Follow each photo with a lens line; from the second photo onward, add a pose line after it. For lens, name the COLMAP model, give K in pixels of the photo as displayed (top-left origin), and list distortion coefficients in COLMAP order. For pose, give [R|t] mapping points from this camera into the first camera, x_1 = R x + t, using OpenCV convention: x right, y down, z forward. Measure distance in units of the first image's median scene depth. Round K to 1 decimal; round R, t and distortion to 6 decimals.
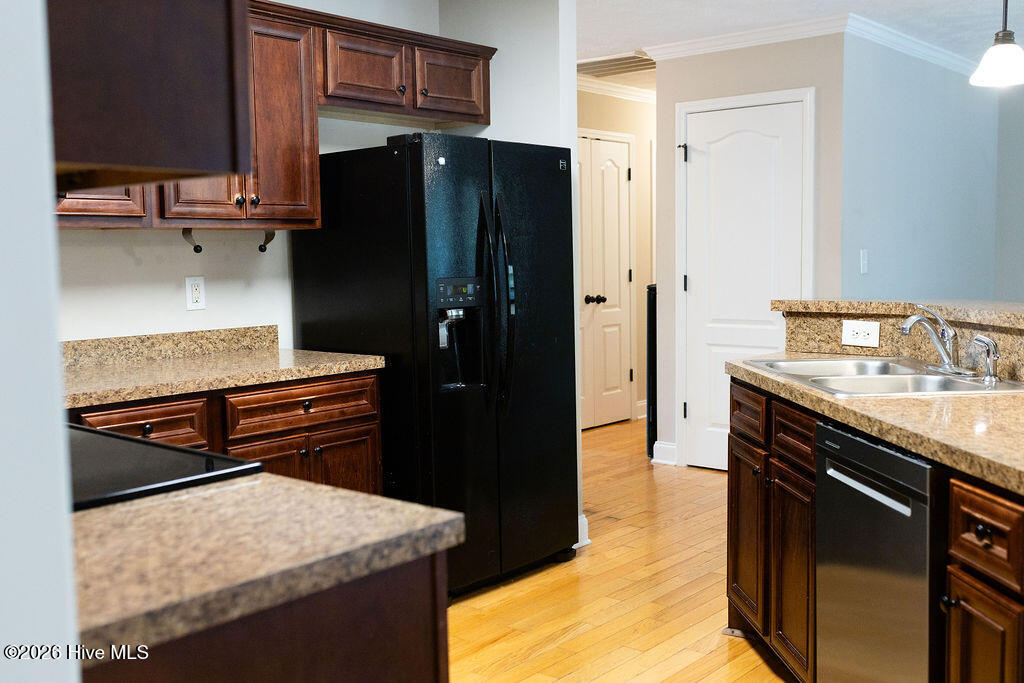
lens RADIAL K [[1031.8, 0, 512.0], [0, 1031.8, 341.5], [0, 0, 1]] dist [-0.000169, 0.010400]
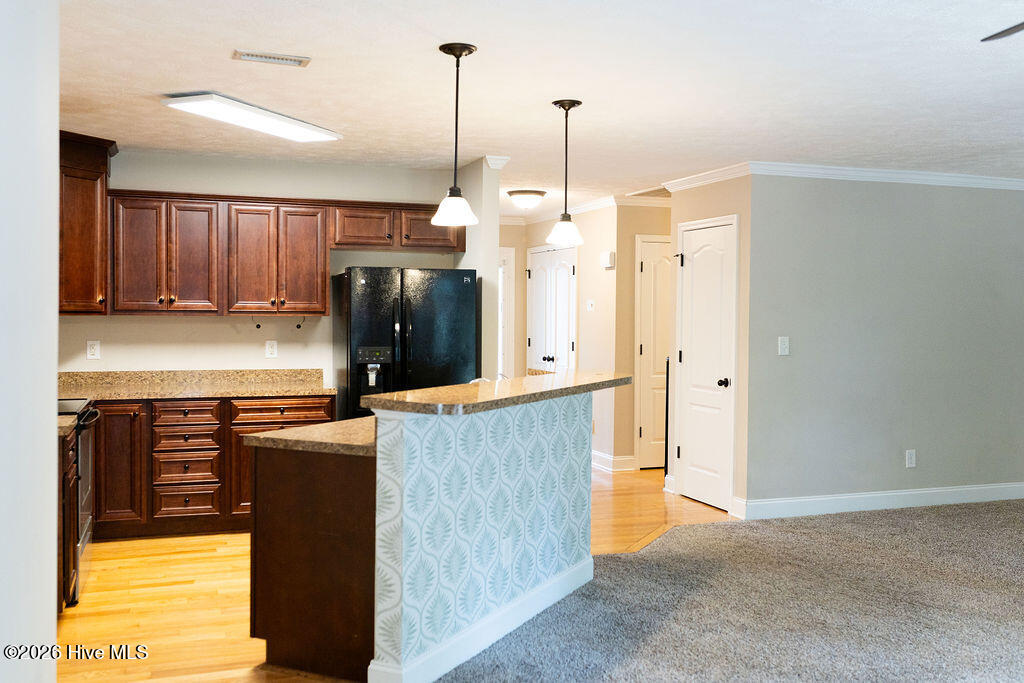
lens RADIAL K [[999.4, 0, 517.6], [0, 999.4, 337.8], [0, 0, 1]] dist [0.005465, -0.002728]
pose [[0.862803, 0.035561, -0.504288, 1.145094], [-0.065190, 0.997021, -0.041228, -0.024892], [0.501319, 0.068446, 0.862551, -0.396186]]
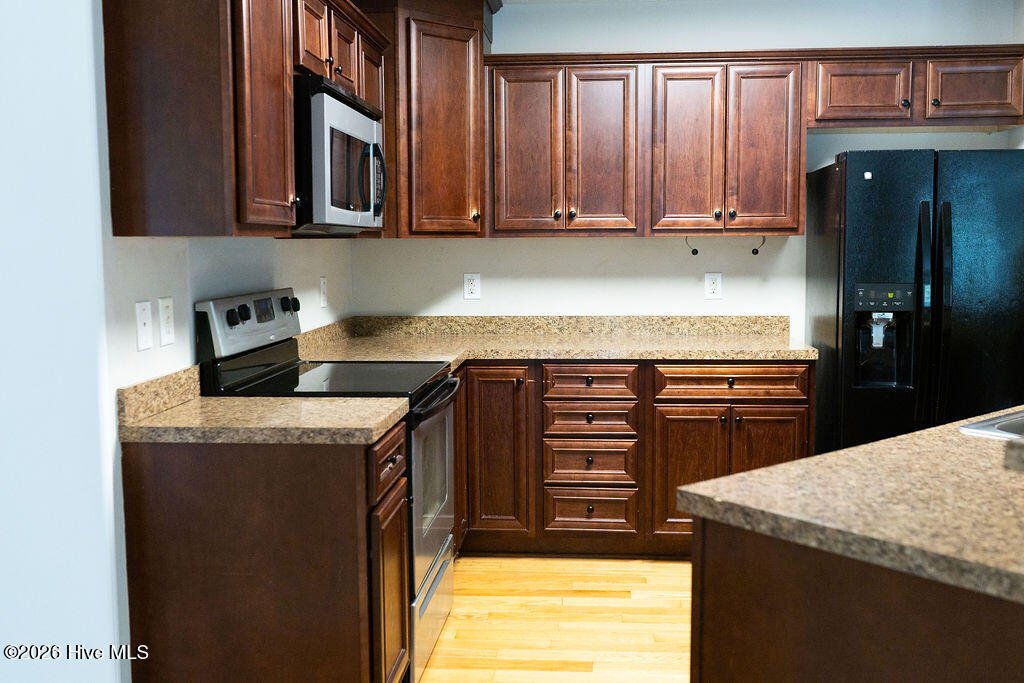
lens RADIAL K [[999.4, 0, 517.6], [0, 999.4, 337.8], [0, 0, 1]] dist [0.005465, -0.002728]
pose [[0.583581, 0.090338, -0.807015, 0.634205], [-0.073806, 0.995580, 0.058074, -0.042470], [0.808694, 0.025672, 0.587669, 0.097548]]
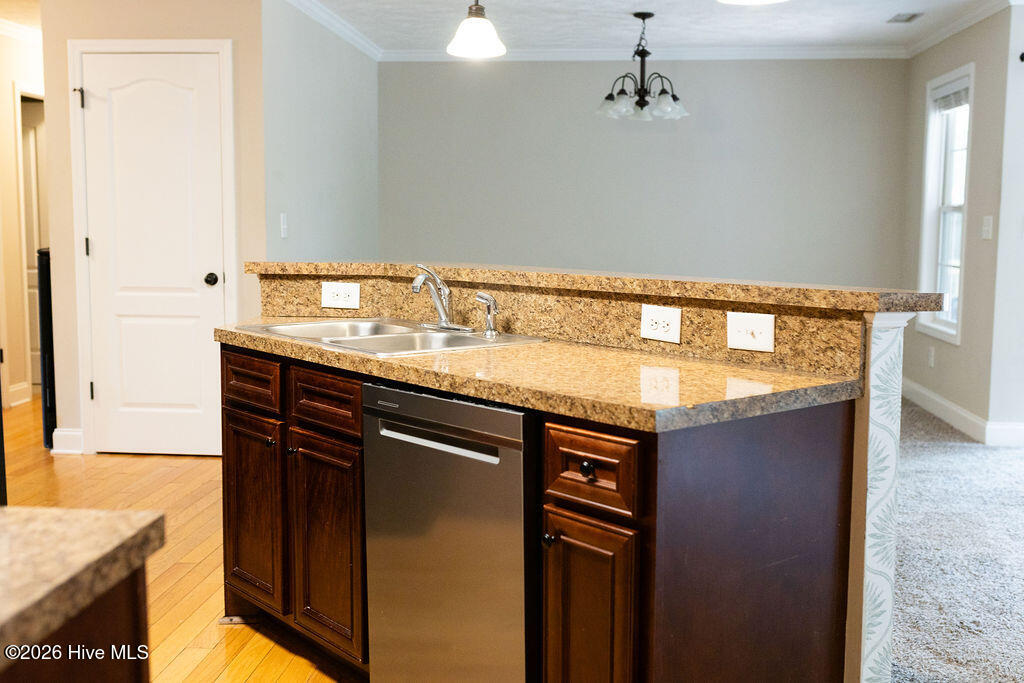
lens RADIAL K [[1075.6, 0, 512.0], [0, 1075.6, 341.5], [0, 0, 1]] dist [0.002716, 0.001538]
pose [[0.811369, -0.043010, 0.582949, -0.138460], [0.028816, 0.999020, 0.033601, 0.006877], [-0.583823, -0.010464, 0.811814, 0.074203]]
